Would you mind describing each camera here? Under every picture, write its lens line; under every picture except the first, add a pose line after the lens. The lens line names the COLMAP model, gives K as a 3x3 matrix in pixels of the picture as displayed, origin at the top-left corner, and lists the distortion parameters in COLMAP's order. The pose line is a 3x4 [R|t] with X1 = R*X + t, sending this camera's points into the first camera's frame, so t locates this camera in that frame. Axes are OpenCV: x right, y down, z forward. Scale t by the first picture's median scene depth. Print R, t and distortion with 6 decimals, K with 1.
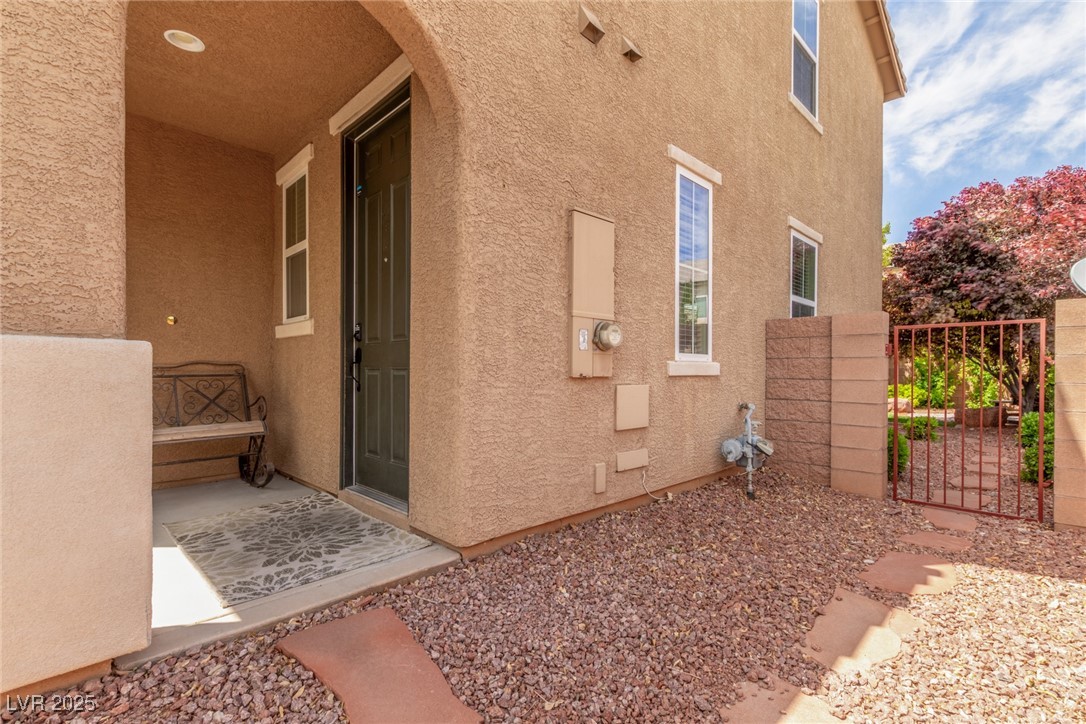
lens RADIAL K [[501.5, 0, 549.3], [0, 501.5, 370.3], [0, 0, 1]] dist [0.009483, 0.000073]
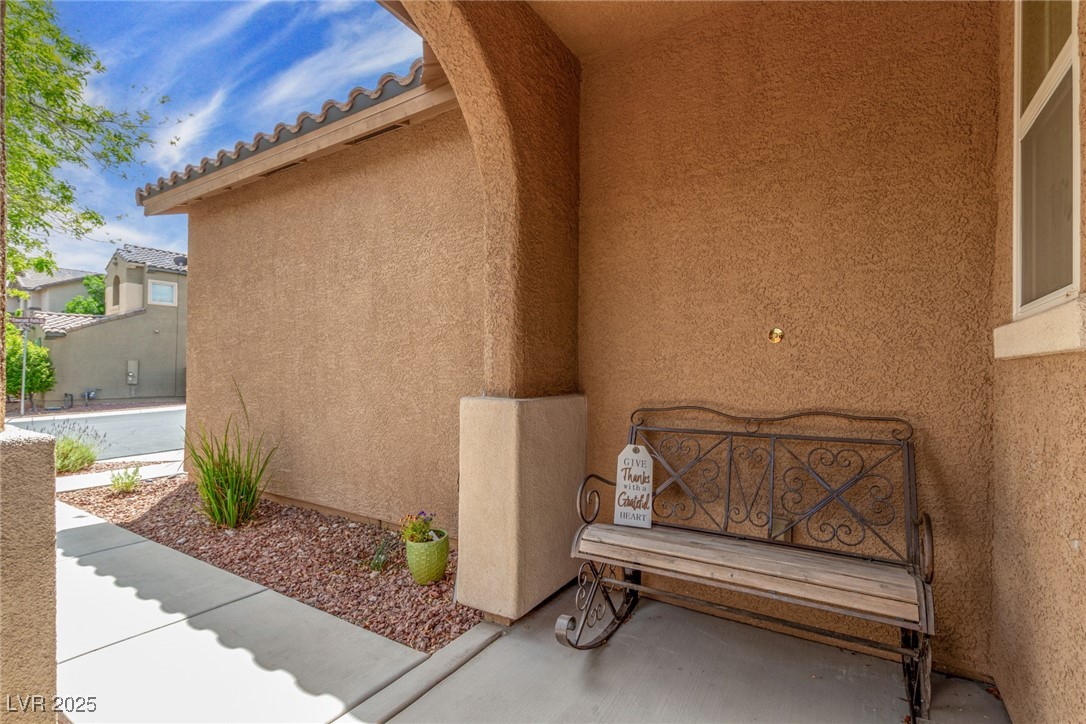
lens RADIAL K [[501.5, 0, 549.3], [0, 501.5, 370.3], [0, 0, 1]] dist [0.009483, 0.000073]
pose [[0.217052, -0.004959, -0.976147, -0.244128], [-0.003308, 0.999978, -0.005815, -0.053406], [0.976154, 0.004491, 0.217031, 0.602238]]
